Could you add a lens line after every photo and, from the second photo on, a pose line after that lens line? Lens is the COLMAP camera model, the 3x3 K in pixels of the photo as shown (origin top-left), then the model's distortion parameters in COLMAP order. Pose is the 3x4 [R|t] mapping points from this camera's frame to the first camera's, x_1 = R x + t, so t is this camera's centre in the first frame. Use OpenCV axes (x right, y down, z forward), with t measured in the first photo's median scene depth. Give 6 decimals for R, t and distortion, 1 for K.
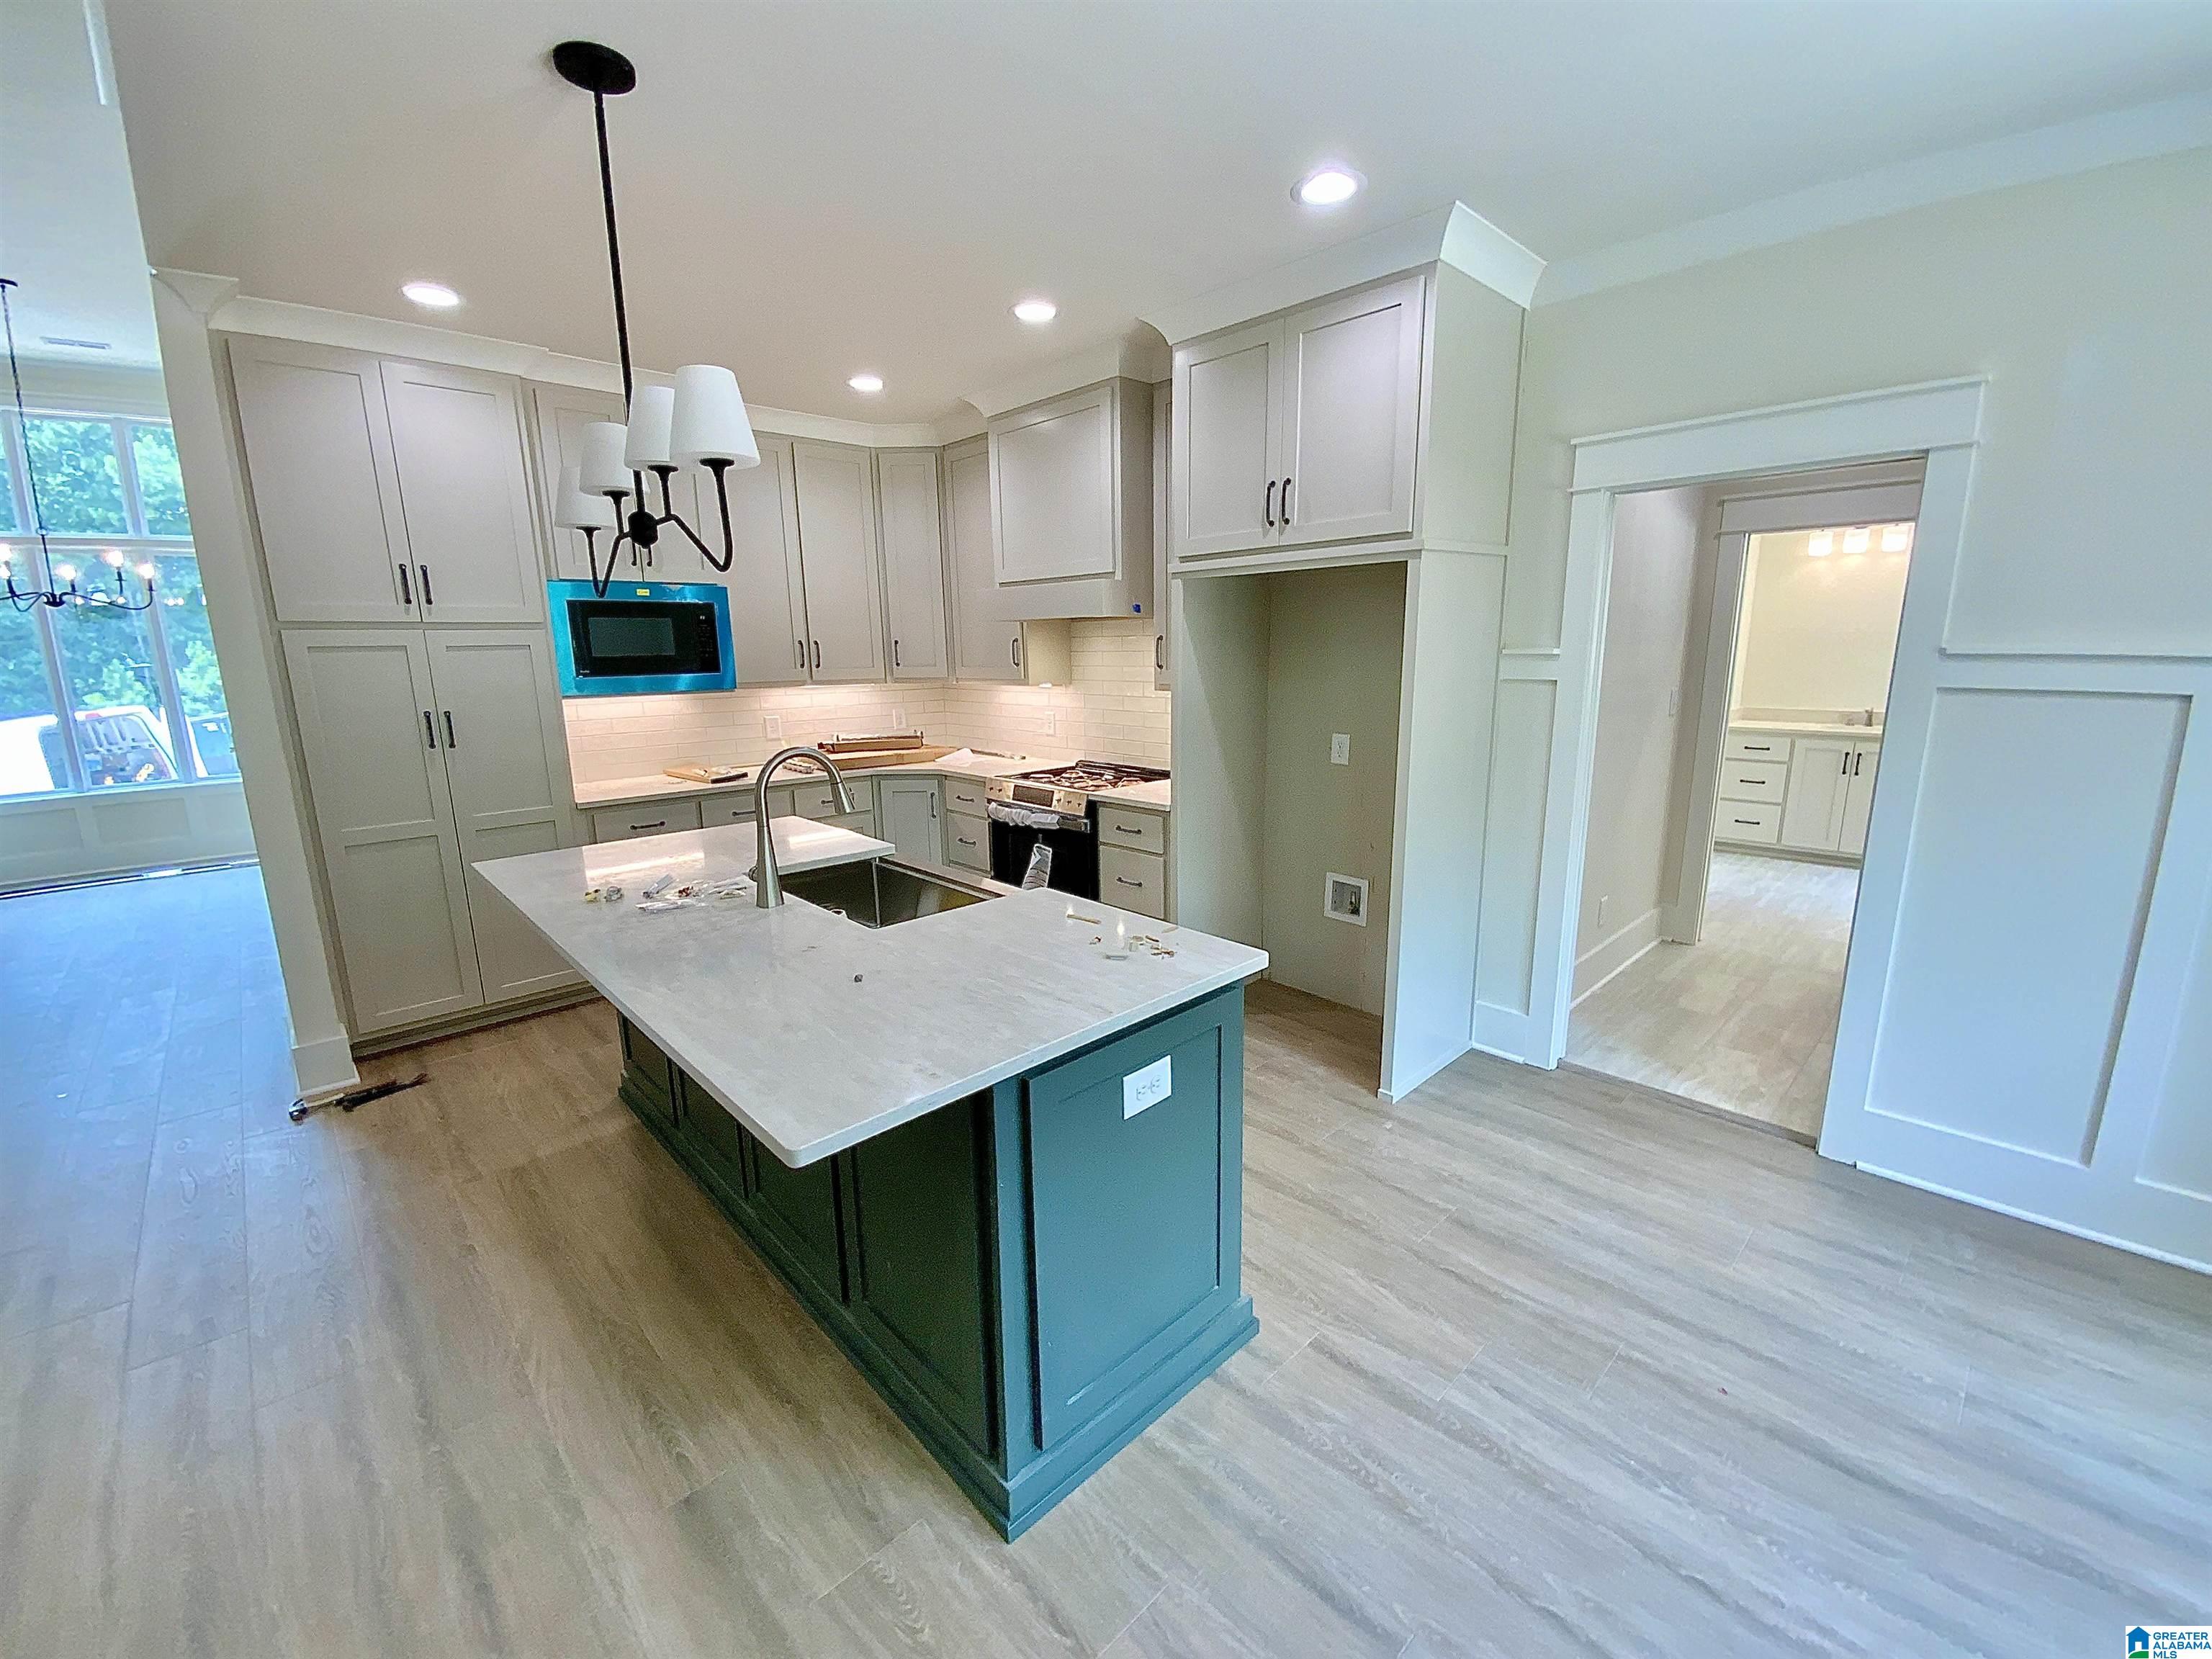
lens RADIAL K [[902.7, 0, 1102.6], [0, 902.7, 826.4], [0, 0, 1]] dist [-0.007029, -0.004403]
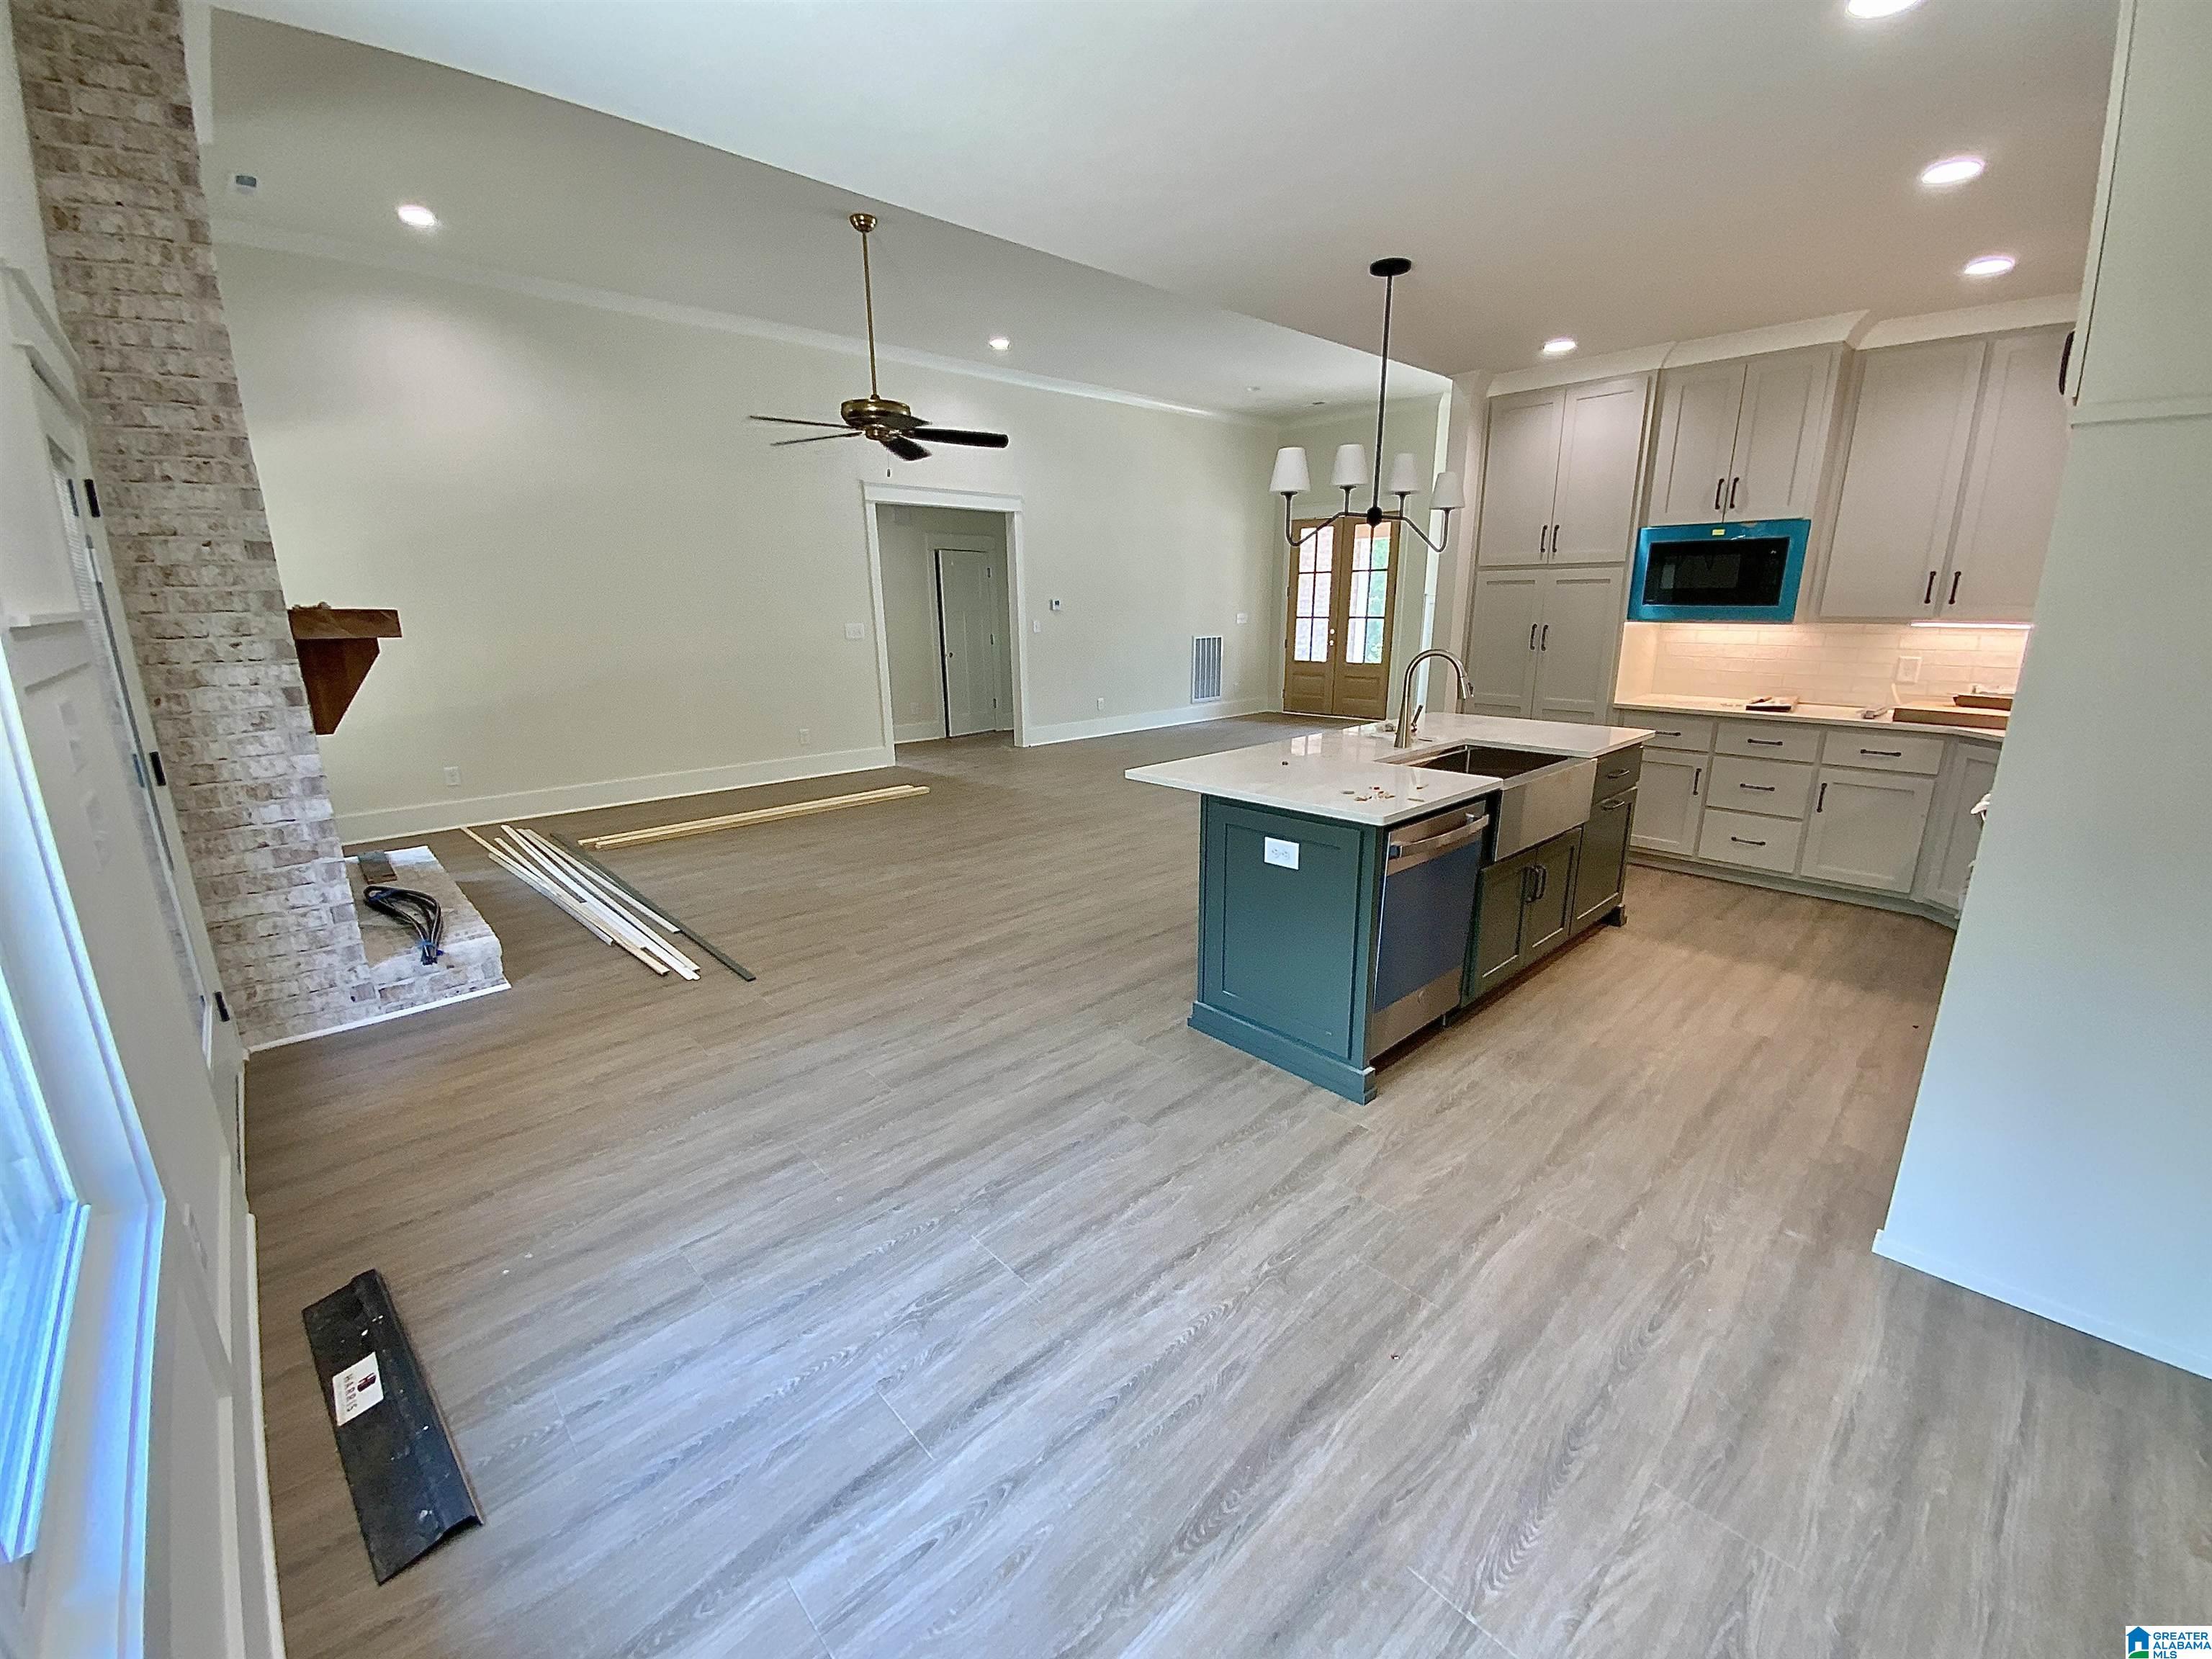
lens RADIAL K [[902.7, 0, 1082.2], [0, 902.7, 831.9], [0, 0, 1]] dist [-0.007029, -0.004403]
pose [[-0.037185, 0.264388, -0.963699, 0.868752], [-0.182188, 0.946410, 0.266675, -0.067106], [0.982560, 0.185491, 0.012976, 0.312568]]
